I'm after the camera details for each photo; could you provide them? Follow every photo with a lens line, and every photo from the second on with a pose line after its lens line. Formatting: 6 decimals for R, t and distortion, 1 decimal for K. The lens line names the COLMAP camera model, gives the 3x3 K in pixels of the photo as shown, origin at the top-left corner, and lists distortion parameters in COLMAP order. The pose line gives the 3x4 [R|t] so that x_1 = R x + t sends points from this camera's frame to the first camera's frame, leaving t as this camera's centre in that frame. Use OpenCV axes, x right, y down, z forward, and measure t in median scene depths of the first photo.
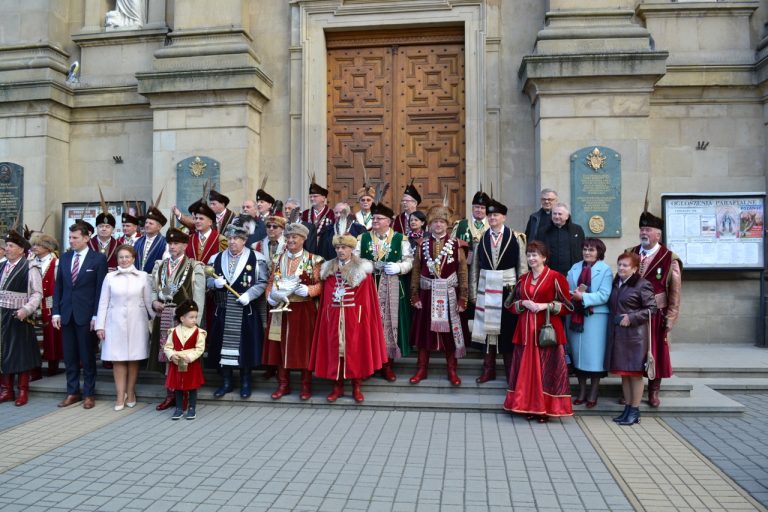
lens RADIAL K [[614.2, 0, 384.0], [0, 614.2, 256.0], [0, 0, 1]] dist [-0.084496, 0.014098]
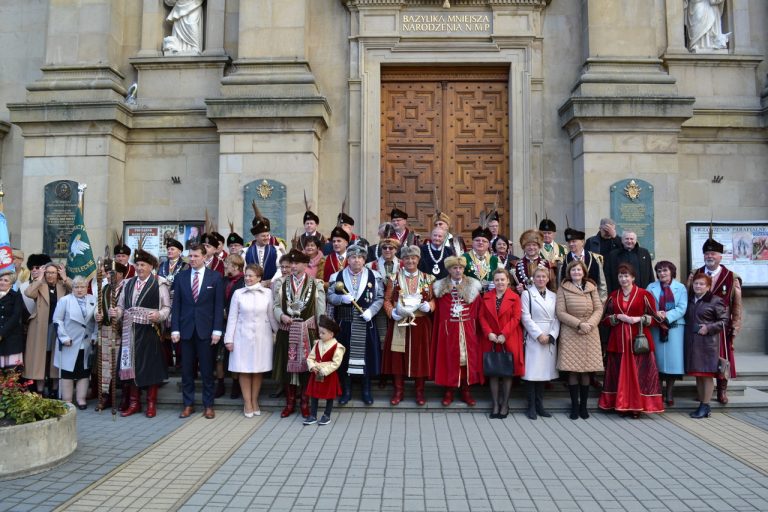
lens RADIAL K [[614.2, 0, 384.0], [0, 614.2, 256.0], [0, 0, 1]] dist [-0.084496, 0.014098]
pose [[0.995574, 0.007710, 0.093667, -0.198831], [-0.004894, 0.999530, -0.030252, -0.000101], [-0.093856, 0.029660, 0.995144, -0.069330]]
